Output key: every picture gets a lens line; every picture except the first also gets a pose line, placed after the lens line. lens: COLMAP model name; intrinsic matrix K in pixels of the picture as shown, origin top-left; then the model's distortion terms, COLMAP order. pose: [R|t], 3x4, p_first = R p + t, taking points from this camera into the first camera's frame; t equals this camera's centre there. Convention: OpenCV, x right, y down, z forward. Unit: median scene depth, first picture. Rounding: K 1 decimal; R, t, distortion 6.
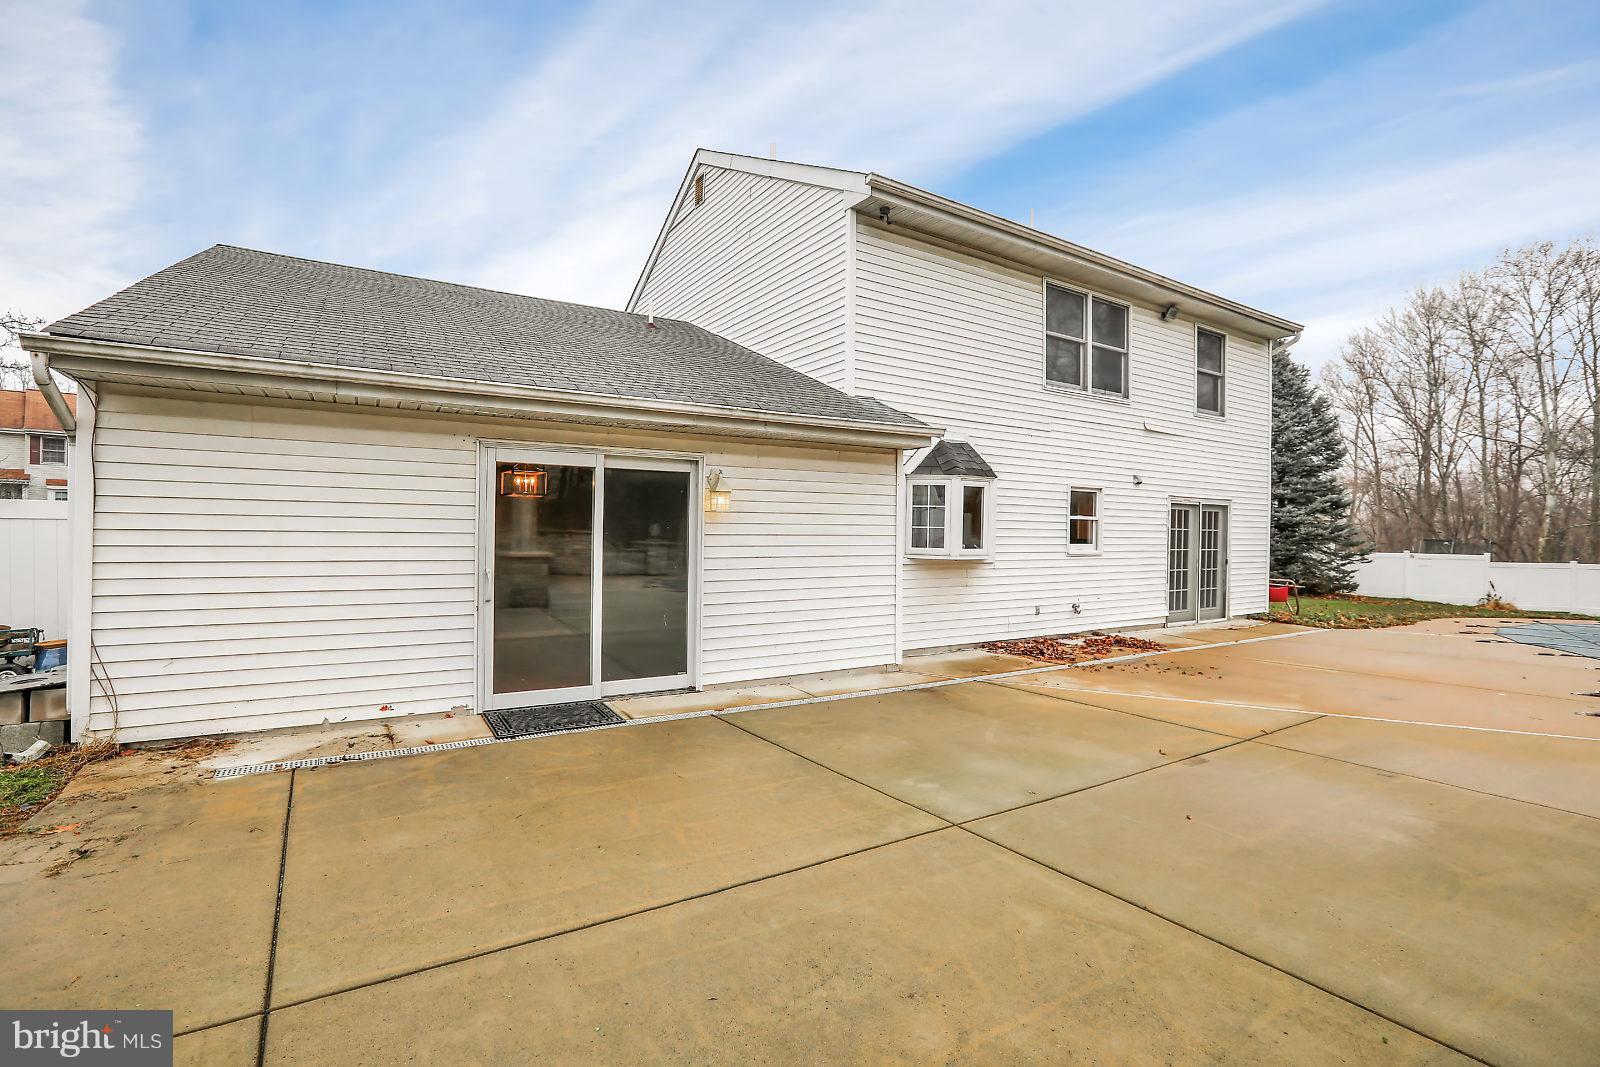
lens RADIAL K [[736.2, 0, 800.0], [0, 736.2, 533.5], [0, 0, 1]] dist [-0.056714, -0.000102]
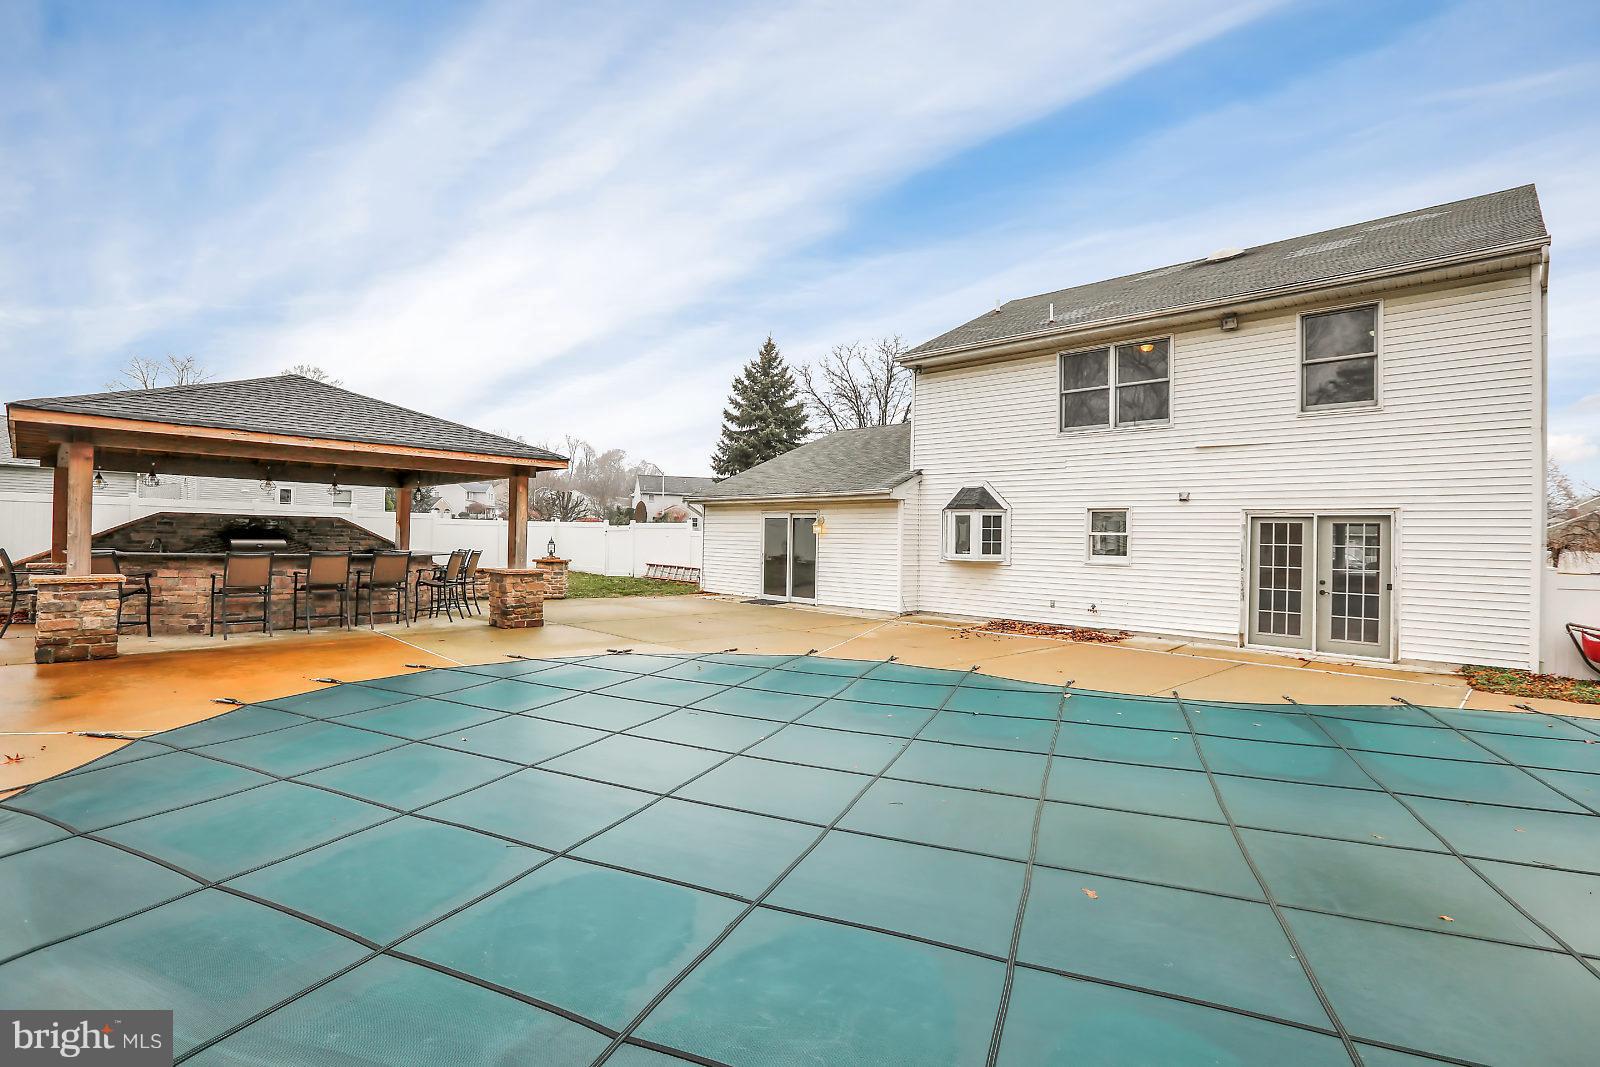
lens RADIAL K [[741.9, 0, 800.0], [0, 741.9, 533.5], [0, 0, 1]] dist [-0.000770, -0.000052]
pose [[0.237624, -0.016200, -0.971222, 1.522857], [-0.023936, 0.999460, -0.022528, 0.018521], [0.971062, 0.028600, 0.237108, 0.230354]]
